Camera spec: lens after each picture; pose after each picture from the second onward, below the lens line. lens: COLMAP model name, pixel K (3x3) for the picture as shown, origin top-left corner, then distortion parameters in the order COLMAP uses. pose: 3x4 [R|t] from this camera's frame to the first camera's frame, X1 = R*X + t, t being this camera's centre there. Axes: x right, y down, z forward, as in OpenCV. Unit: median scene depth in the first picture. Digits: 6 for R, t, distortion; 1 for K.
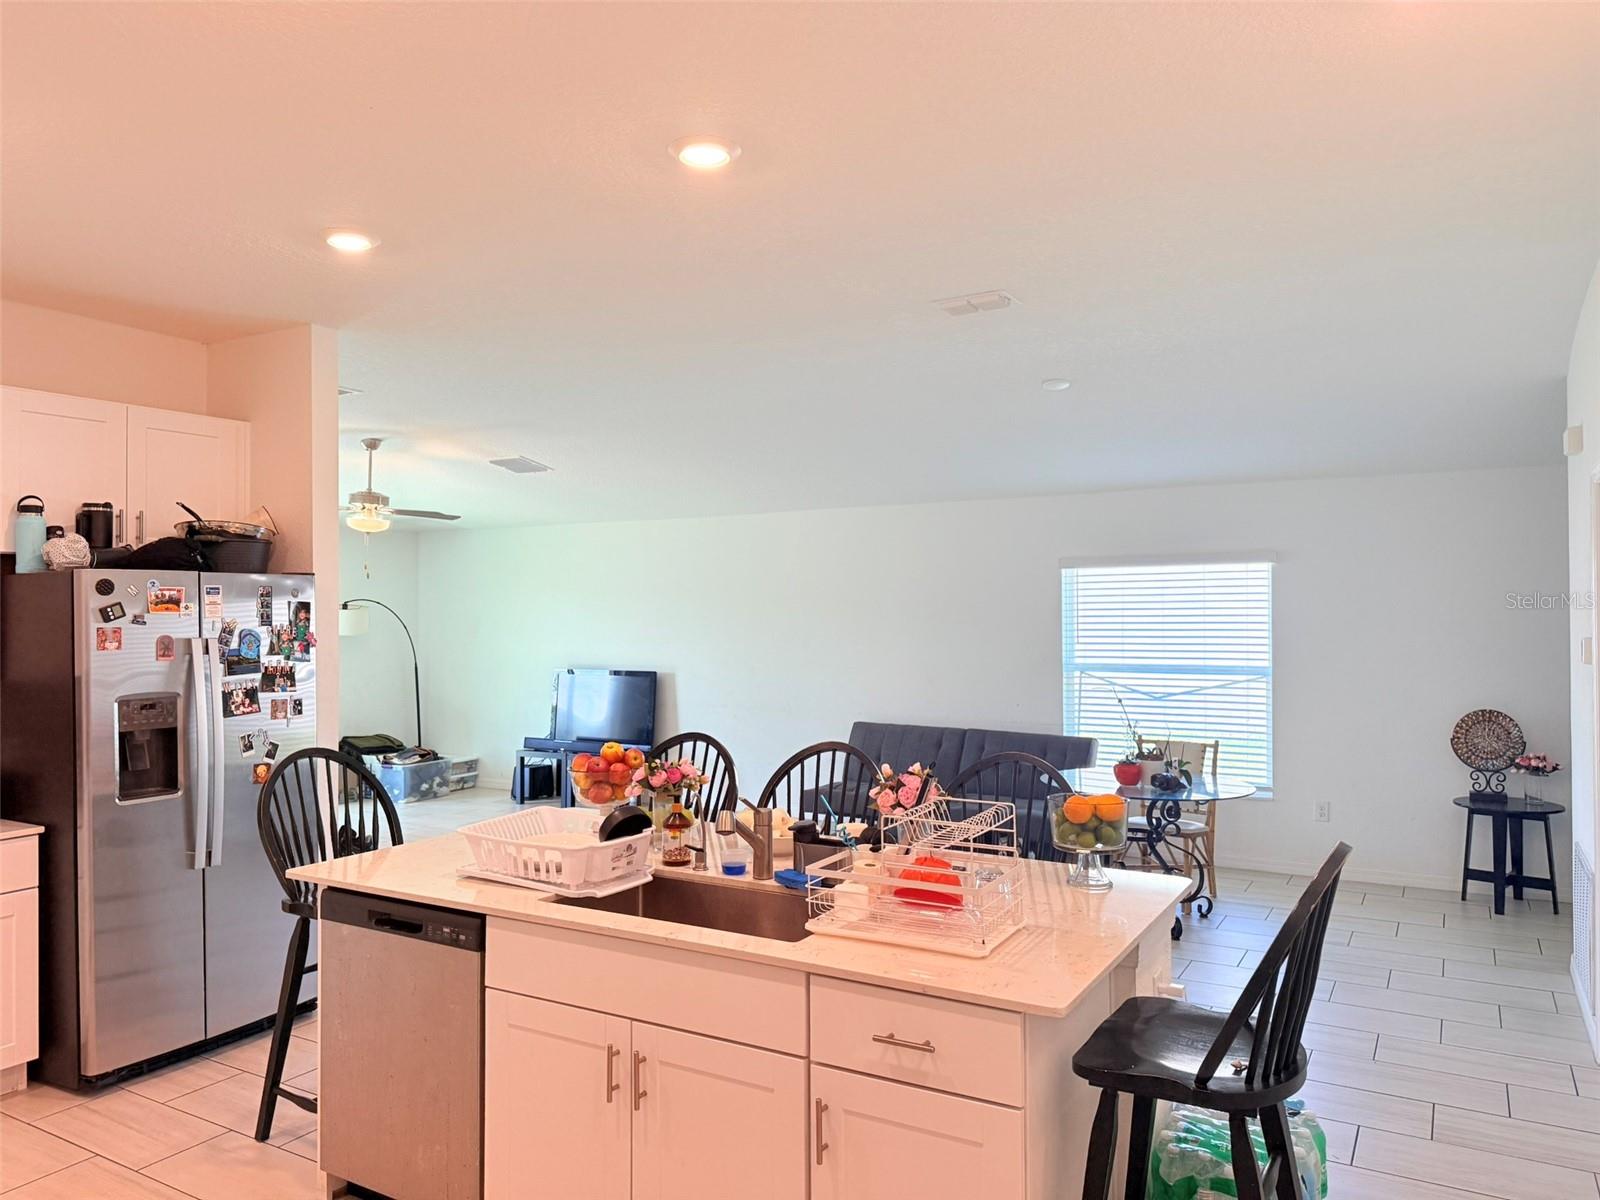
lens RADIAL K [[1098.7, 0, 783.4], [0, 1098.7, 602.9], [0, 0, 1]] dist [0.089307, -0.102829]
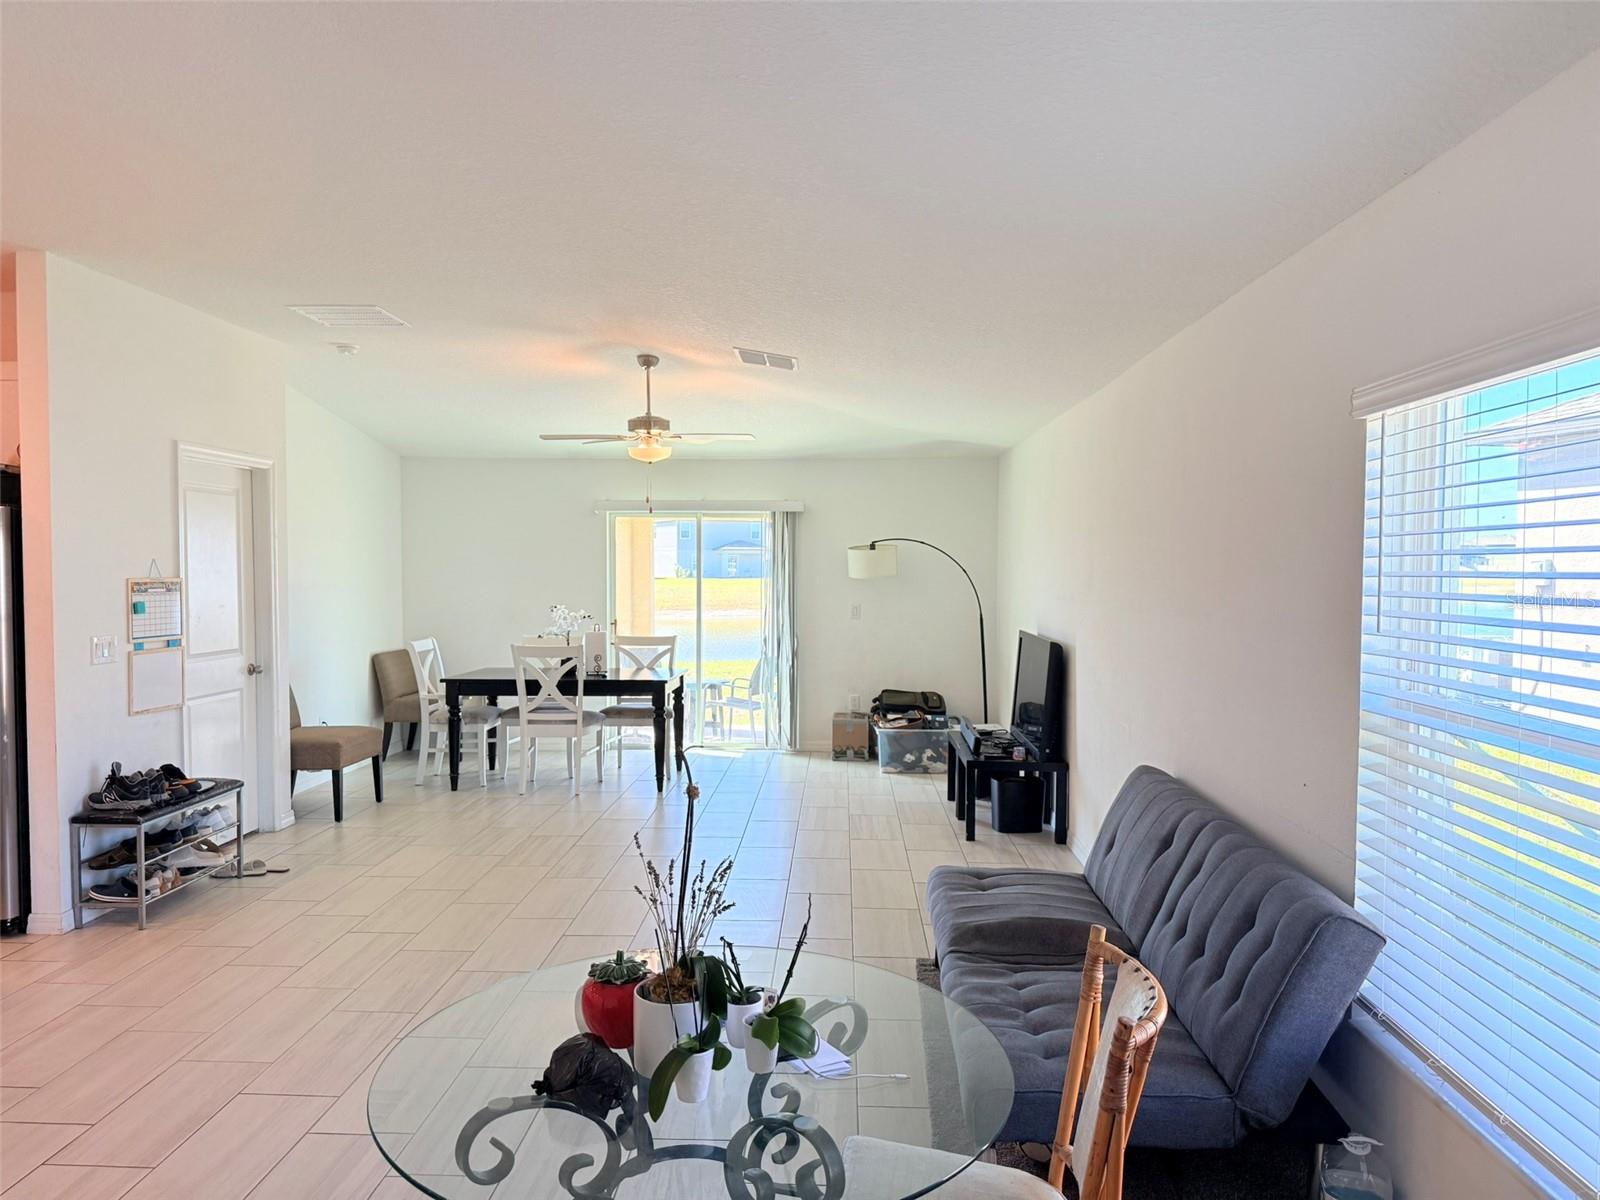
lens RADIAL K [[1100.1, 0, 795.4], [0, 1100.1, 596.6], [0, 0, 1]] dist [0.099053, -0.105079]
pose [[0.473371, 0.034994, -0.880168, 0.527339], [-0.000088, 0.999212, 0.039680, 0.012173], [0.880863, -0.018706, 0.473001, 0.738053]]
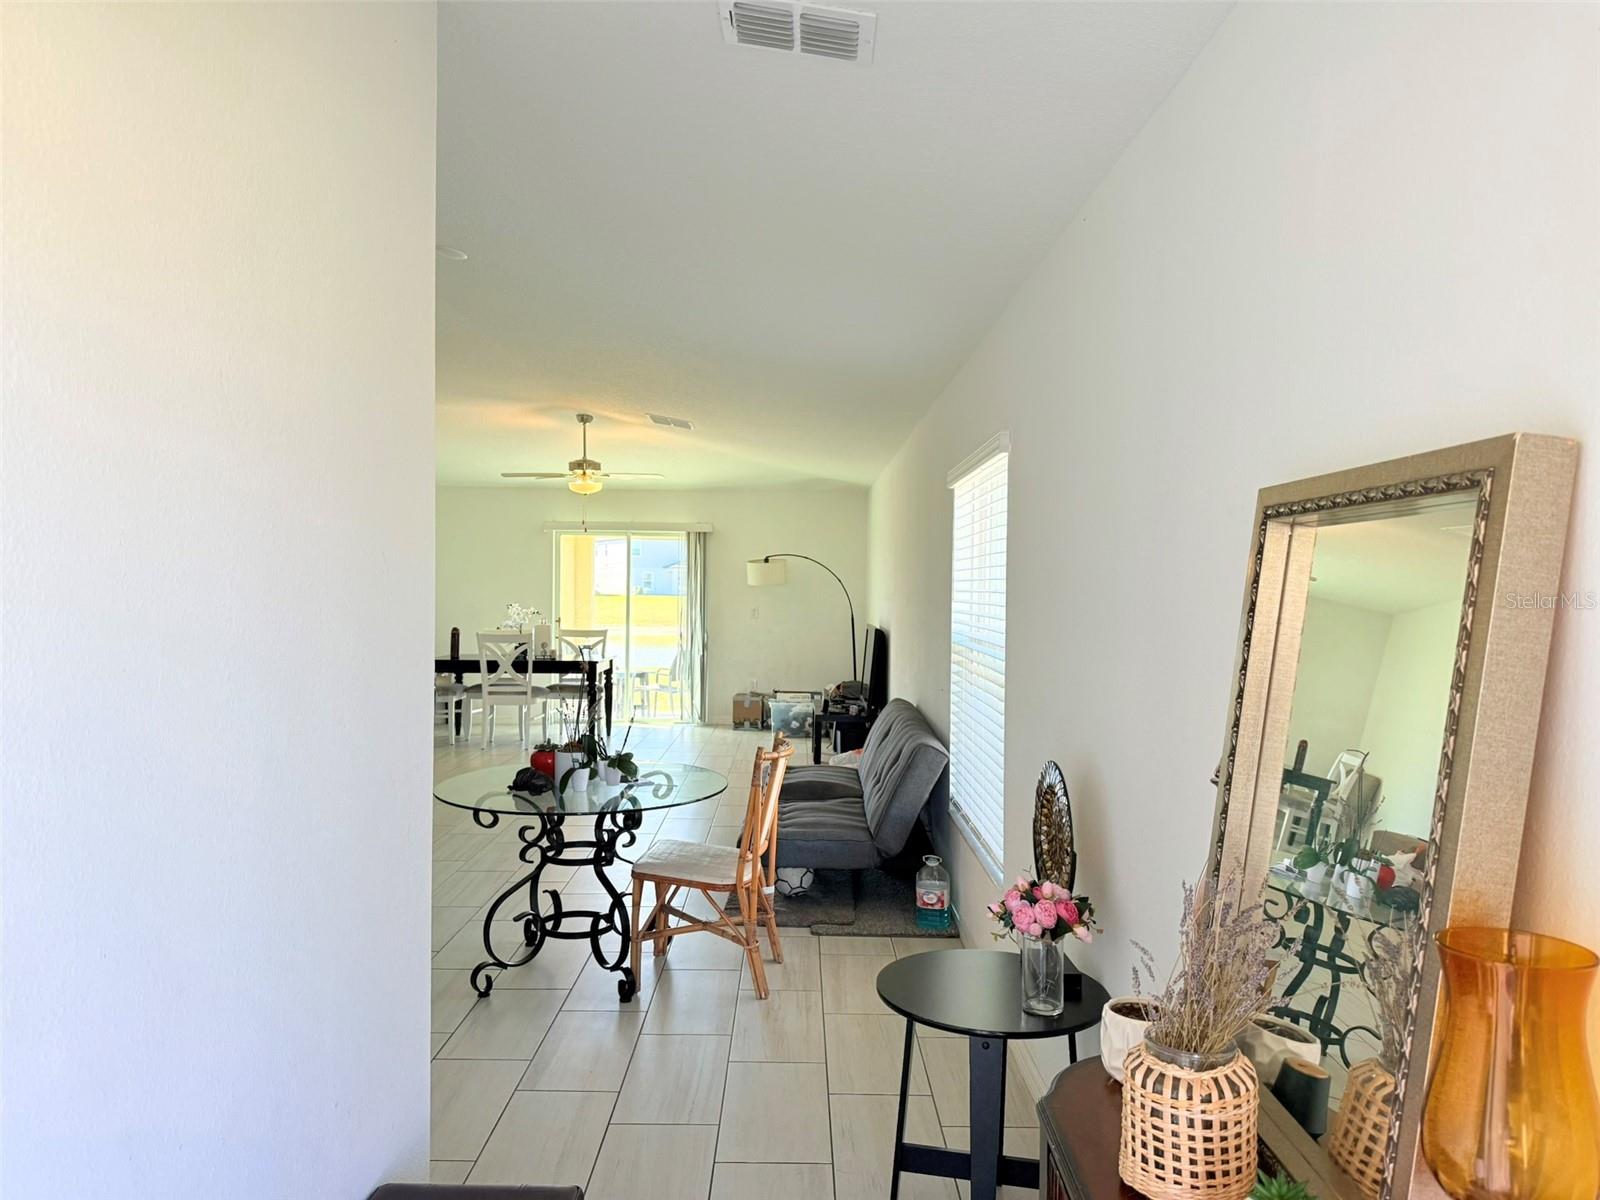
lens RADIAL K [[1106.7, 0, 820.5], [0, 1106.7, 602.8], [0, 0, 1]] dist [0.080973, -0.093121]
pose [[0.527308, 0.028016, -0.849212, 0.866492], [-0.009308, 0.999587, 0.027198, 0.021659], [0.849623, -0.006437, 0.527351, 0.632735]]
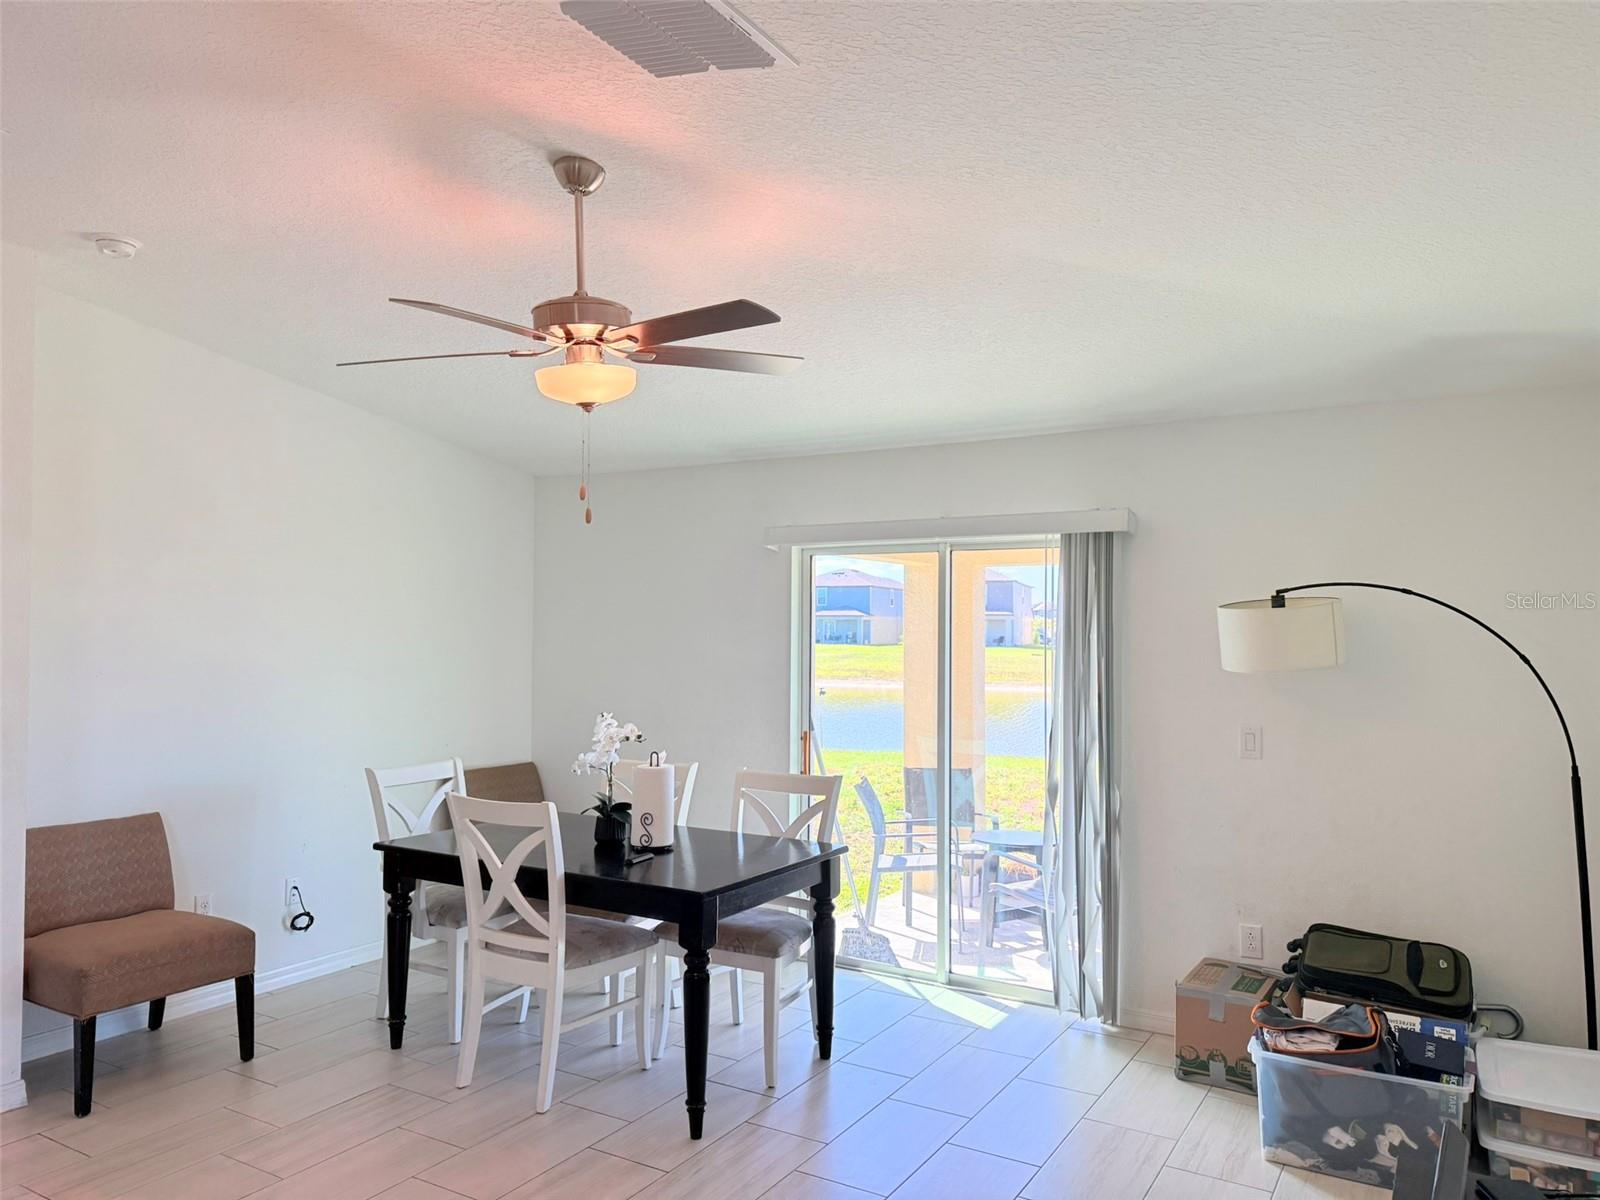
lens RADIAL K [[1106.7, 0, 820.5], [0, 1106.7, 602.8], [0, 0, 1]] dist [0.080973, -0.093121]
pose [[0.010781, -0.016269, -0.999810, 0.022874], [-0.000717, 0.999867, -0.016278, 0.014675], [0.999942, 0.000893, 0.010768, 1.180186]]
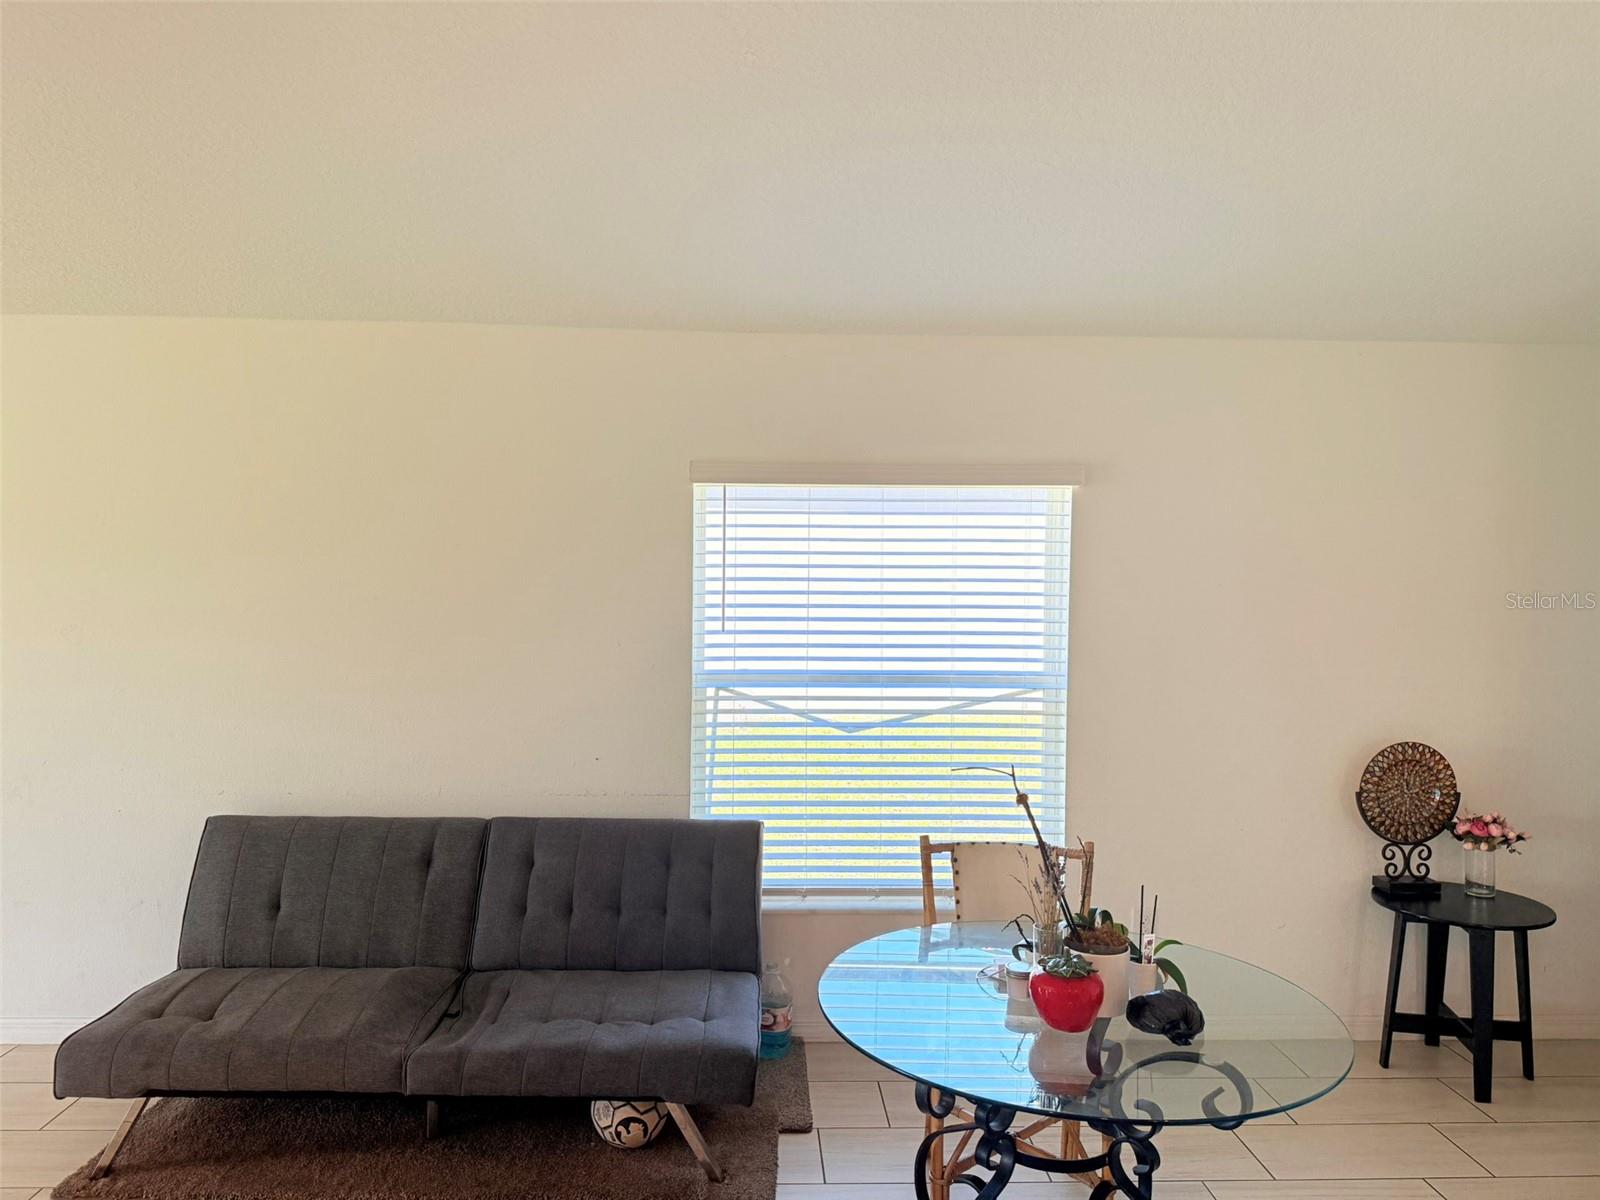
lens RADIAL K [[1098.7, 0, 783.4], [0, 1098.7, 602.9], [0, 0, 1]] dist [0.089307, -0.102829]
pose [[0.834752, 0.000903, 0.550626, 0.014184], [-0.018444, 0.999483, 0.026322, 0.009585], [-0.550317, -0.032128, 0.834337, 0.606577]]
